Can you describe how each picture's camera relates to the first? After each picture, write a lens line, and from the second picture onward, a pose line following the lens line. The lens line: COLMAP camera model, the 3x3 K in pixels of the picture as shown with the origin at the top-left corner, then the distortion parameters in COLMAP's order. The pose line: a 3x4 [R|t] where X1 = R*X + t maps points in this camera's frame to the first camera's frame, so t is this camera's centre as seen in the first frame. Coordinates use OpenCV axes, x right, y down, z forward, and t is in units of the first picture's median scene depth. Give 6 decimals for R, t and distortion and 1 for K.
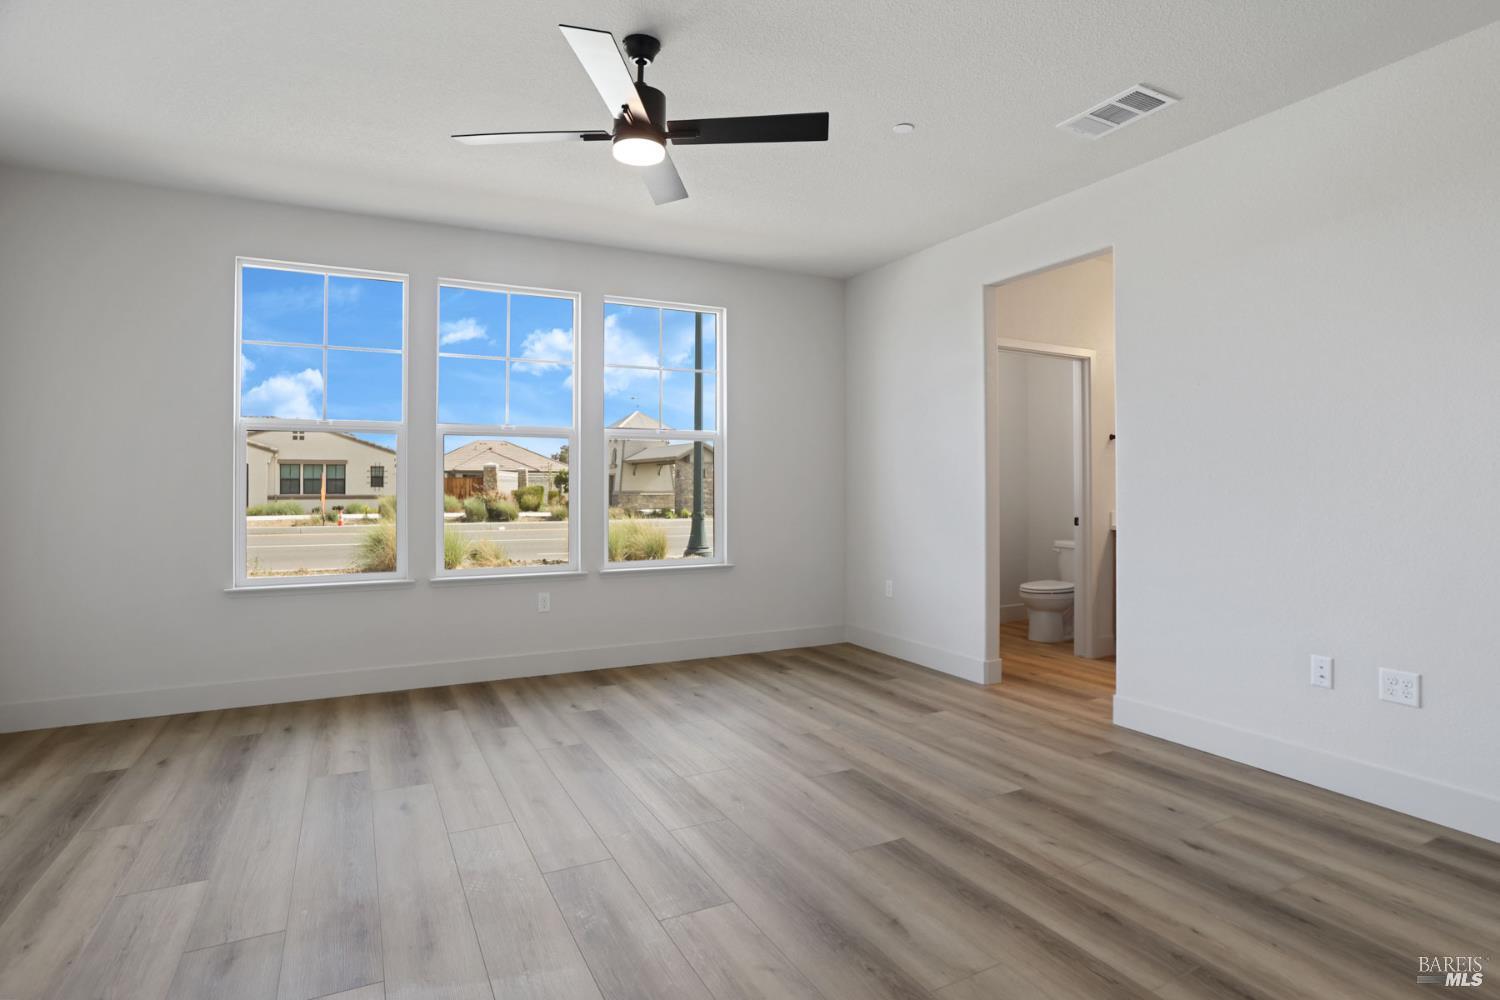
lens RADIAL K [[764.0, 0, 750.0], [0, 764.0, 500.0], [0, 0, 1]] dist [-0.042382, 0.001097]
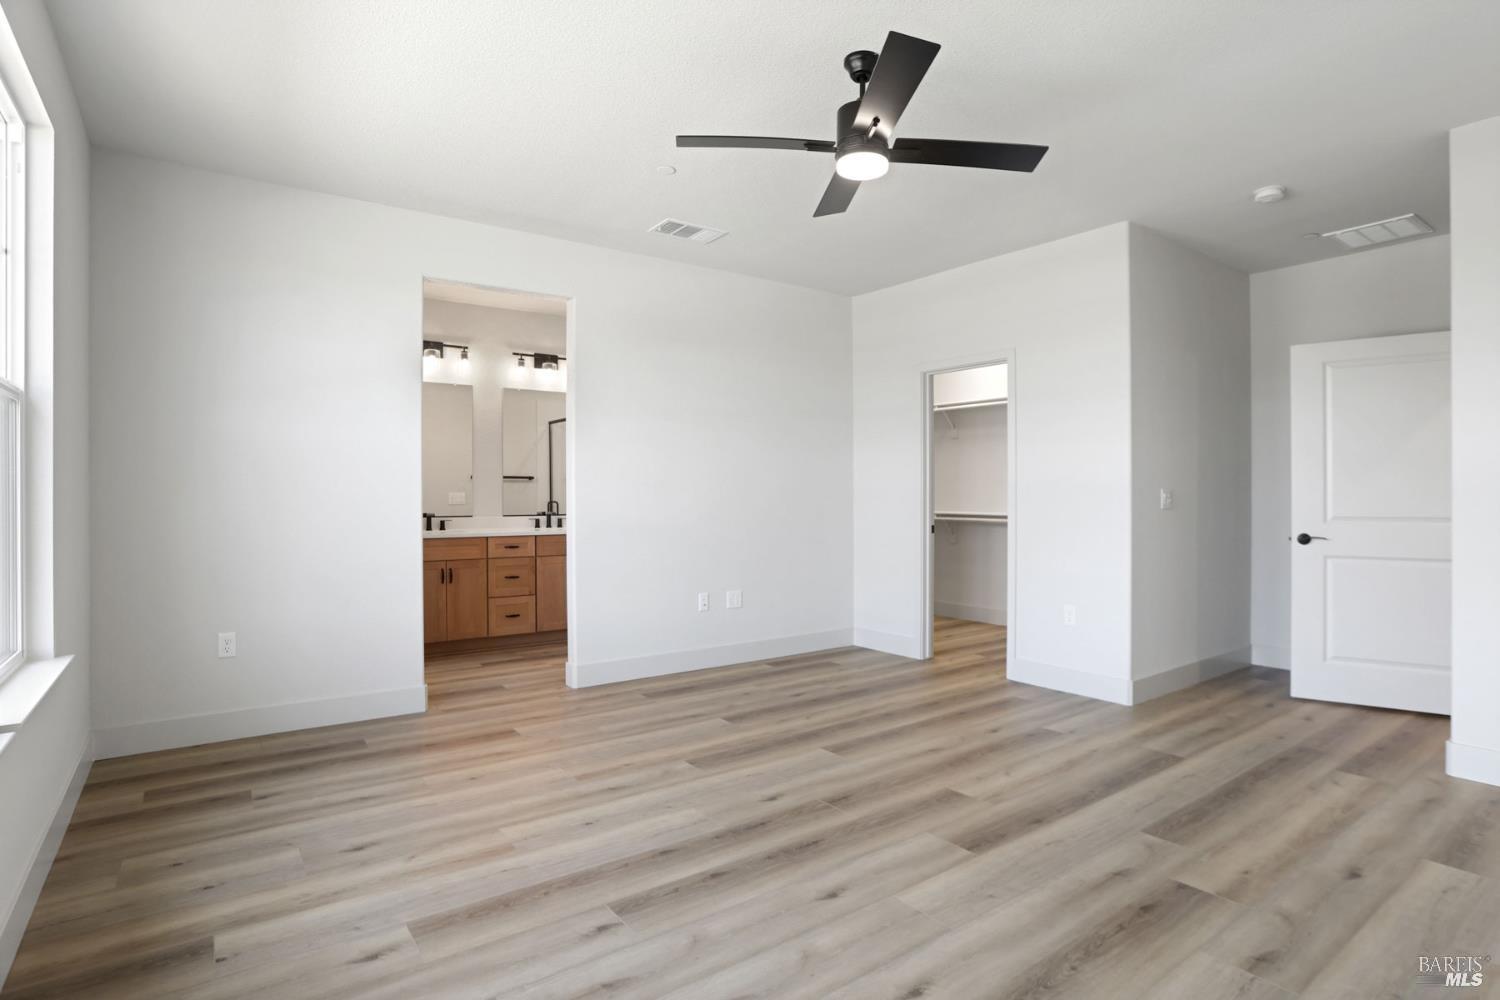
lens RADIAL K [[764.0, 0, 750.0], [0, 764.0, 500.0], [0, 0, 1]] dist [-0.042382, 0.001097]
pose [[-0.147698, -0.002973, 0.989028, -0.939425], [0.019204, 0.999798, 0.005873, -0.014992], [-0.988846, 0.019860, -0.147611, 1.073939]]
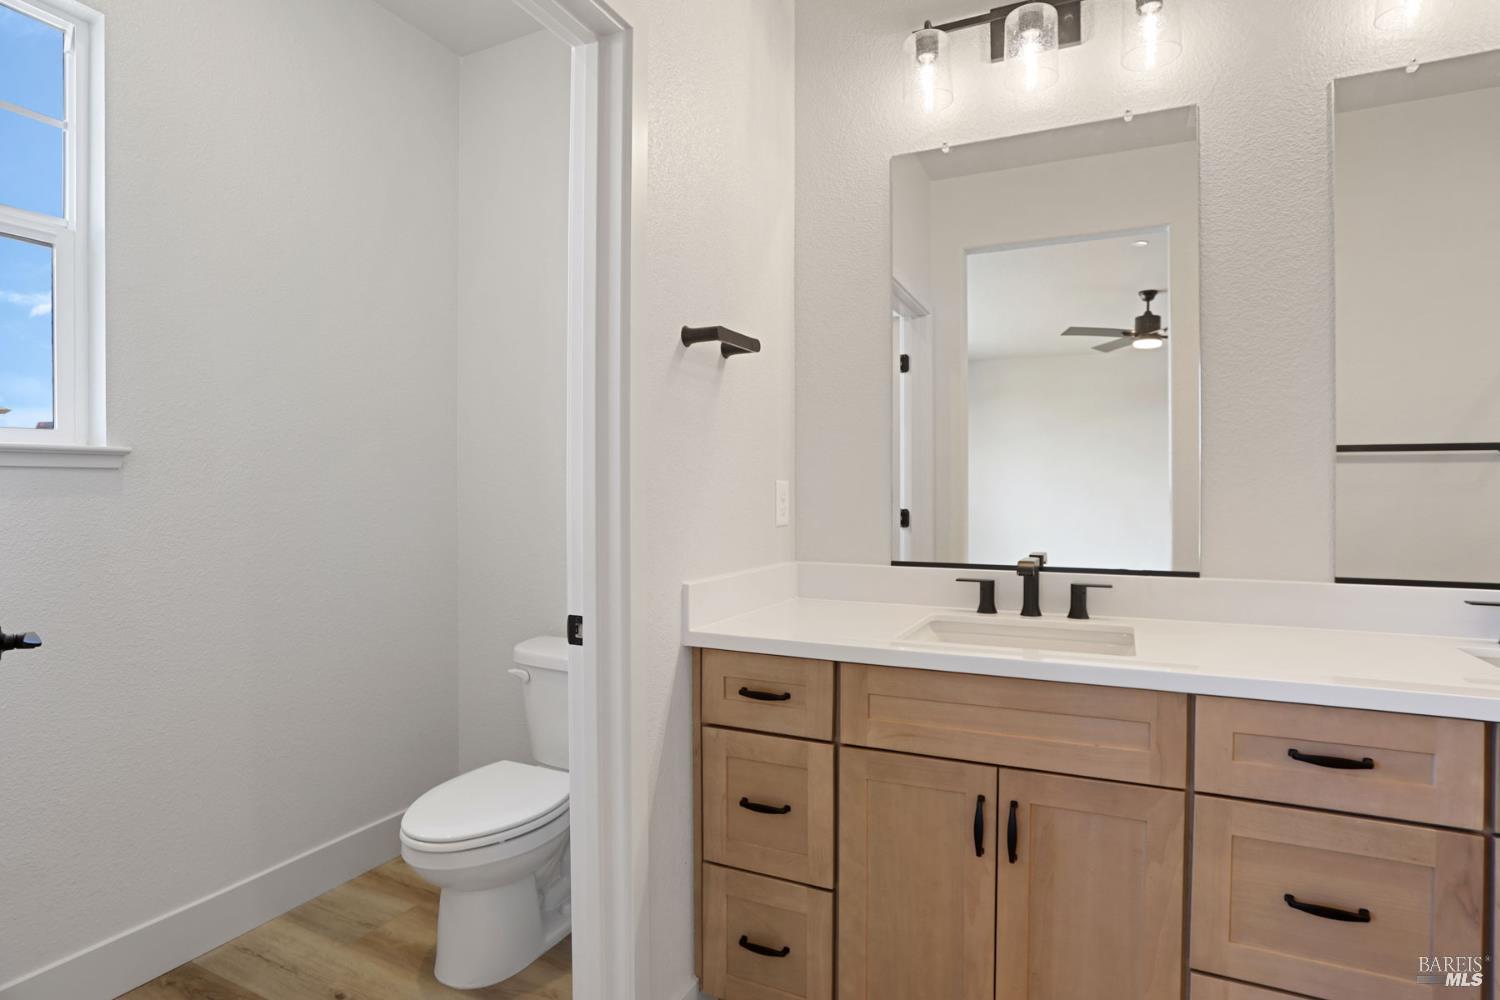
lens RADIAL K [[764.0, 0, 750.0], [0, 764.0, 500.0], [0, 0, 1]] dist [-0.042382, 0.001097]
pose [[0.805955, 0.006850, 0.591937, 0.538051], [-0.000327, 0.999938, -0.011125, -0.023618], [-0.591976, 0.008773, 0.805908, 1.250690]]
